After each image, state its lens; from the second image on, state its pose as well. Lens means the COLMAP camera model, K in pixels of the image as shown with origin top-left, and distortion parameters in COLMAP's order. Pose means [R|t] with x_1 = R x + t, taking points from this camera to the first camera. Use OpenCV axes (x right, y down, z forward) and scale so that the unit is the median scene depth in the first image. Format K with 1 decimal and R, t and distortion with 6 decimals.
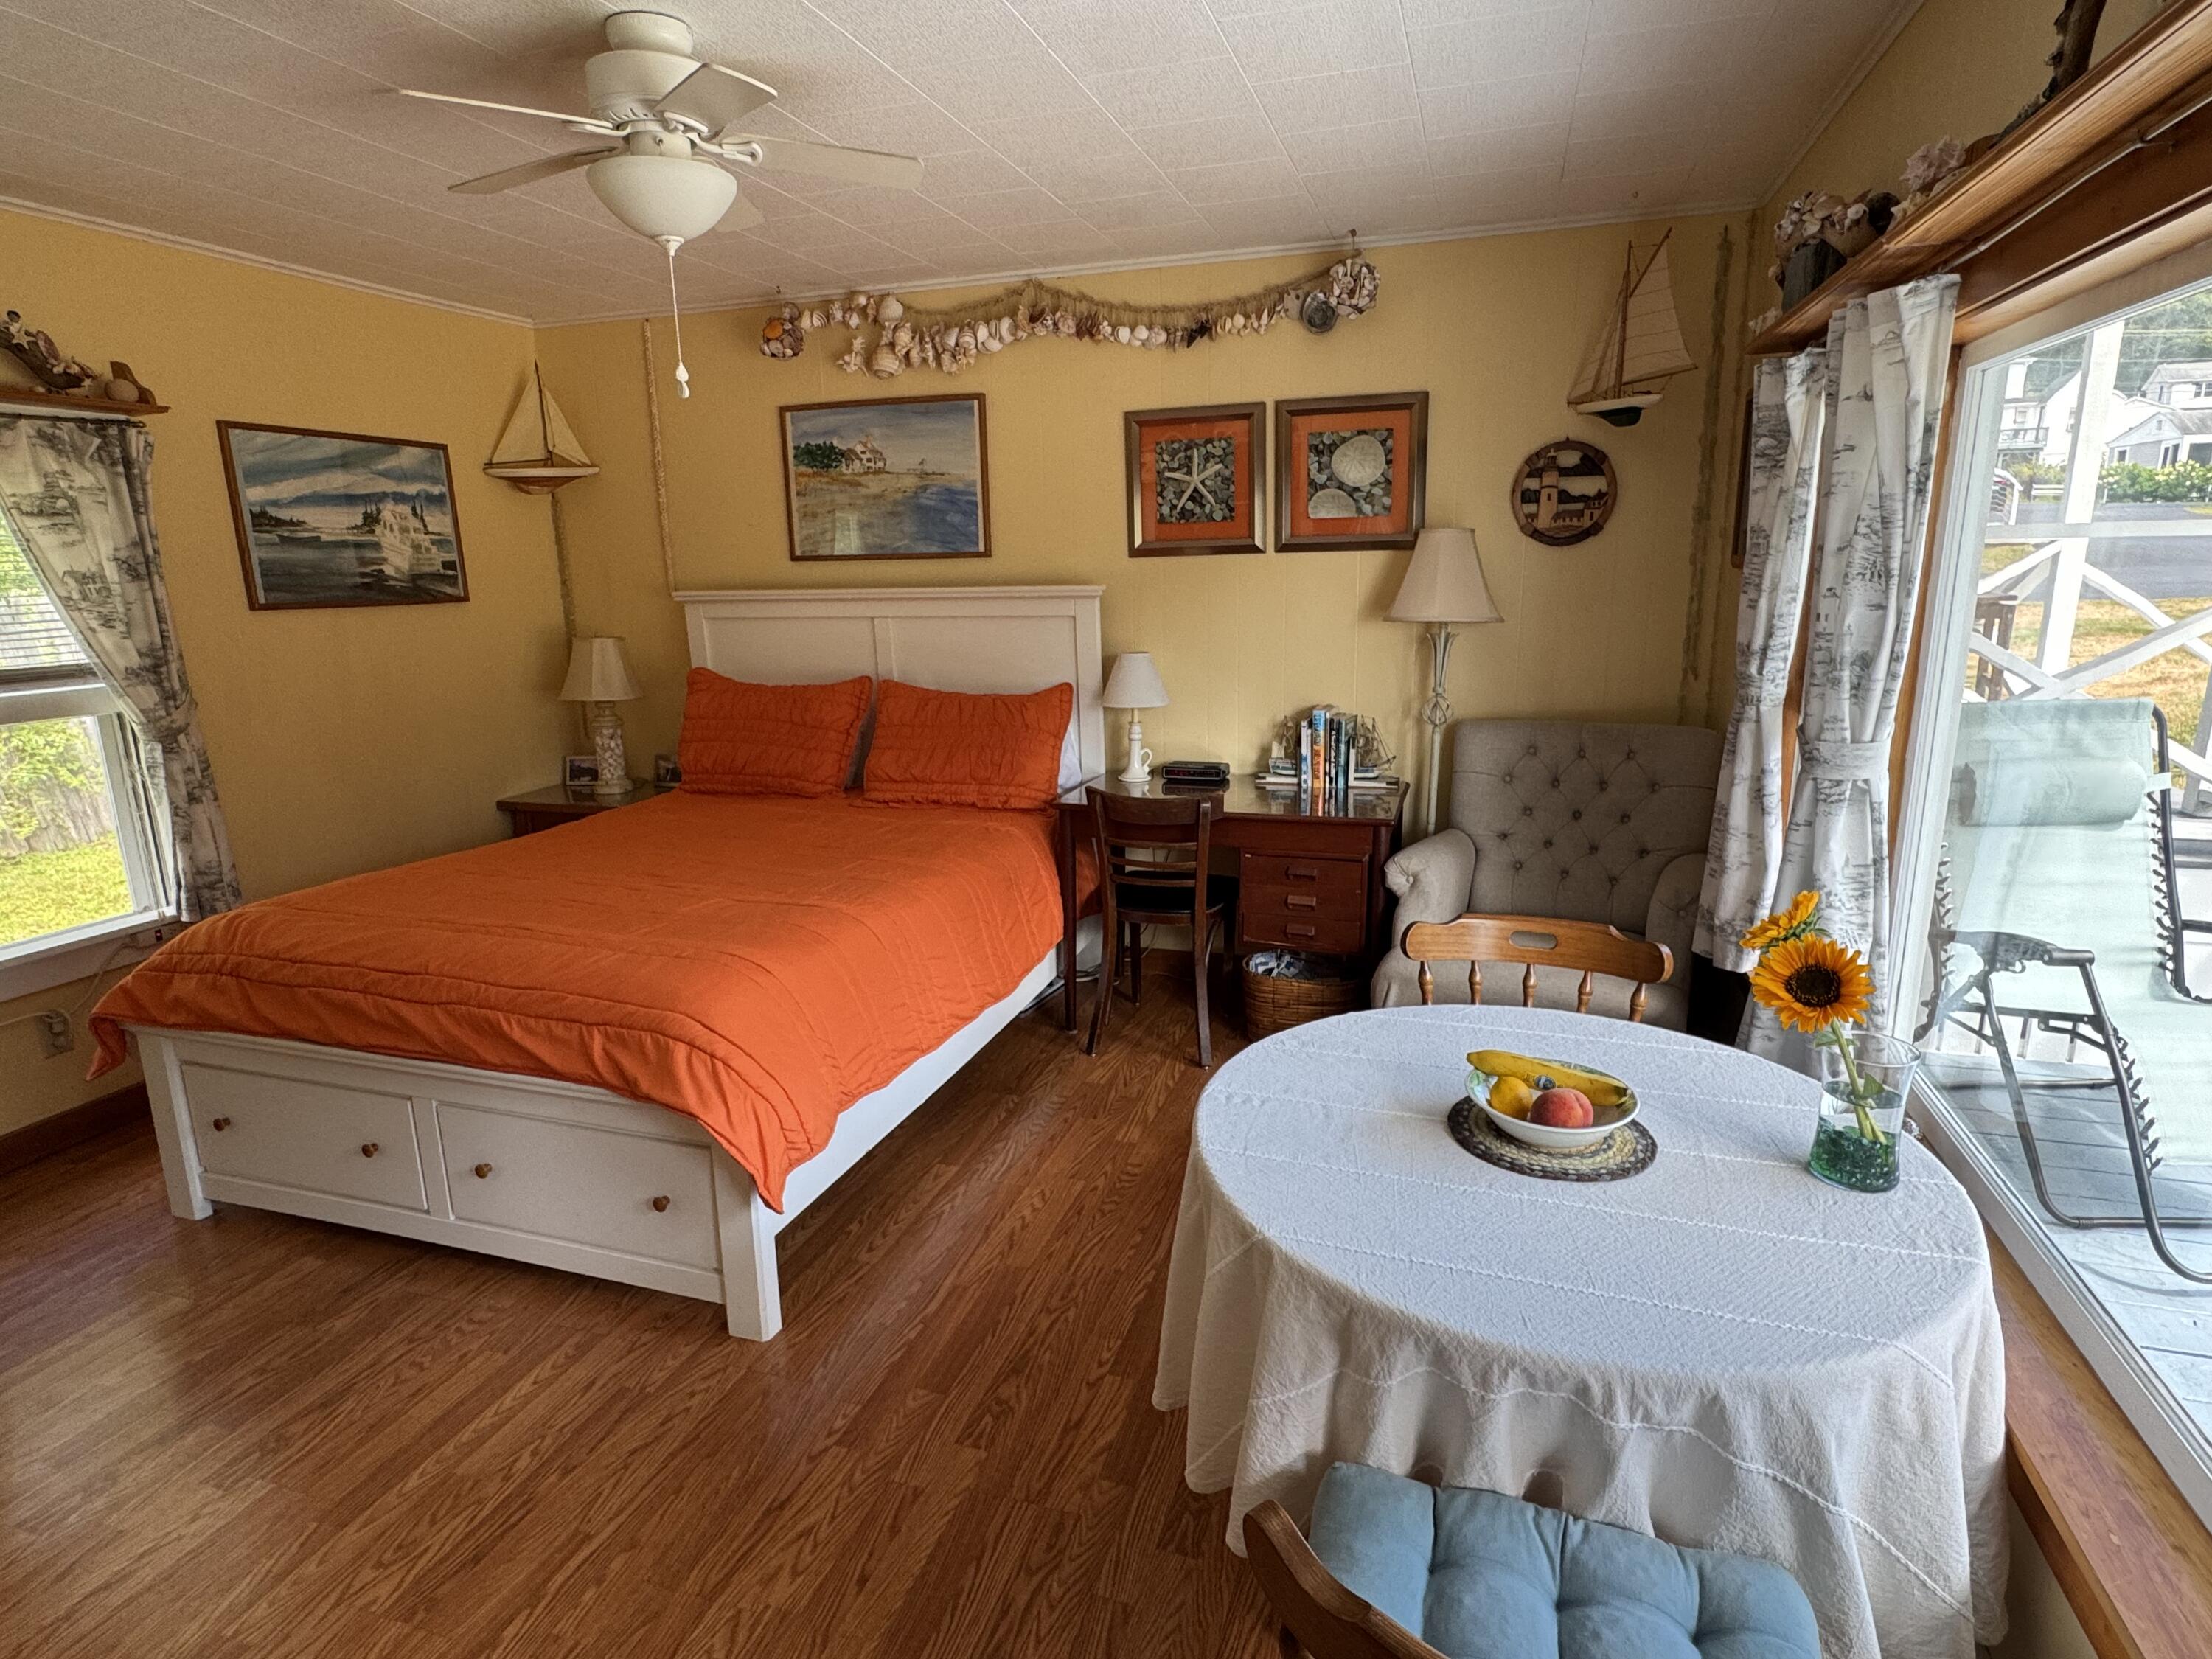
lens RADIAL K [[1181.8, 0, 1106.0], [0, 1181.8, 829.5], [0, 0, 1]] dist [-0.001565, 0.000501]
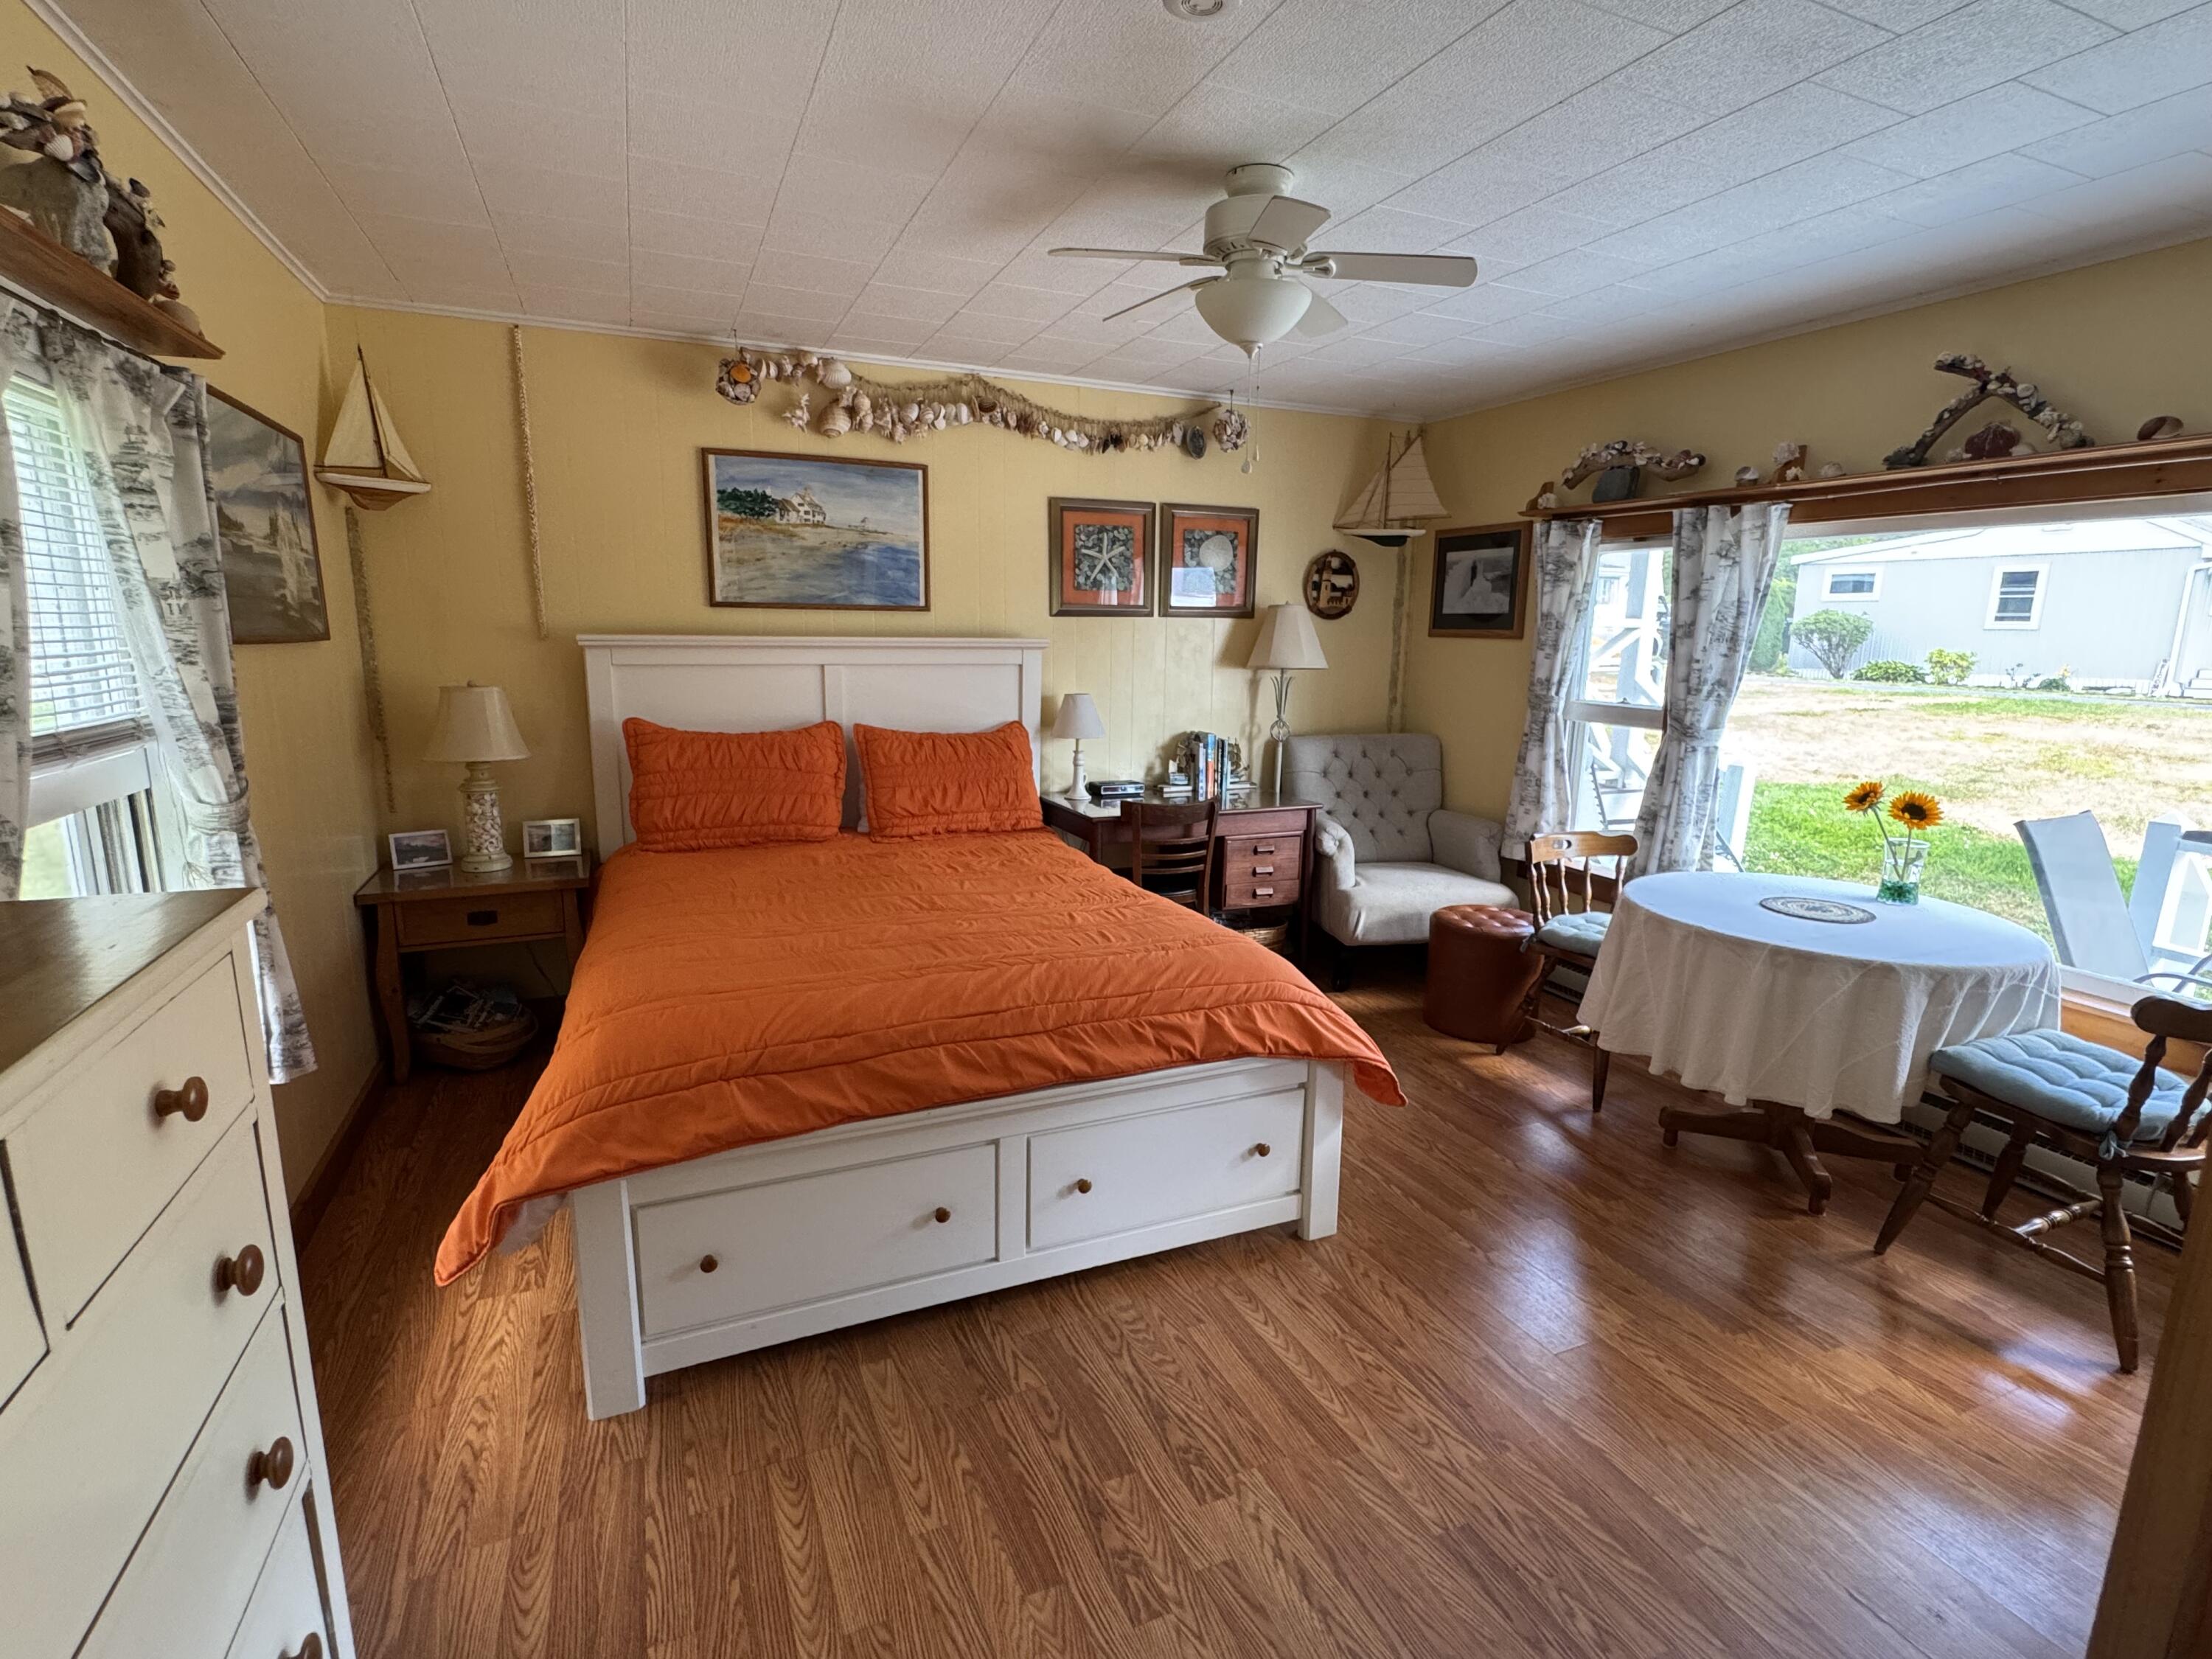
lens RADIAL K [[1052.5, 0, 1106.0], [0, 1052.5, 829.5], [0, 0, 1]] dist [0.004018, 0.000166]
pose [[0.750067, -0.095070, 0.654493, -0.682797], [0.119196, 0.992842, 0.007615, -0.015584], [-0.650532, 0.072301, 0.756030, 0.168962]]
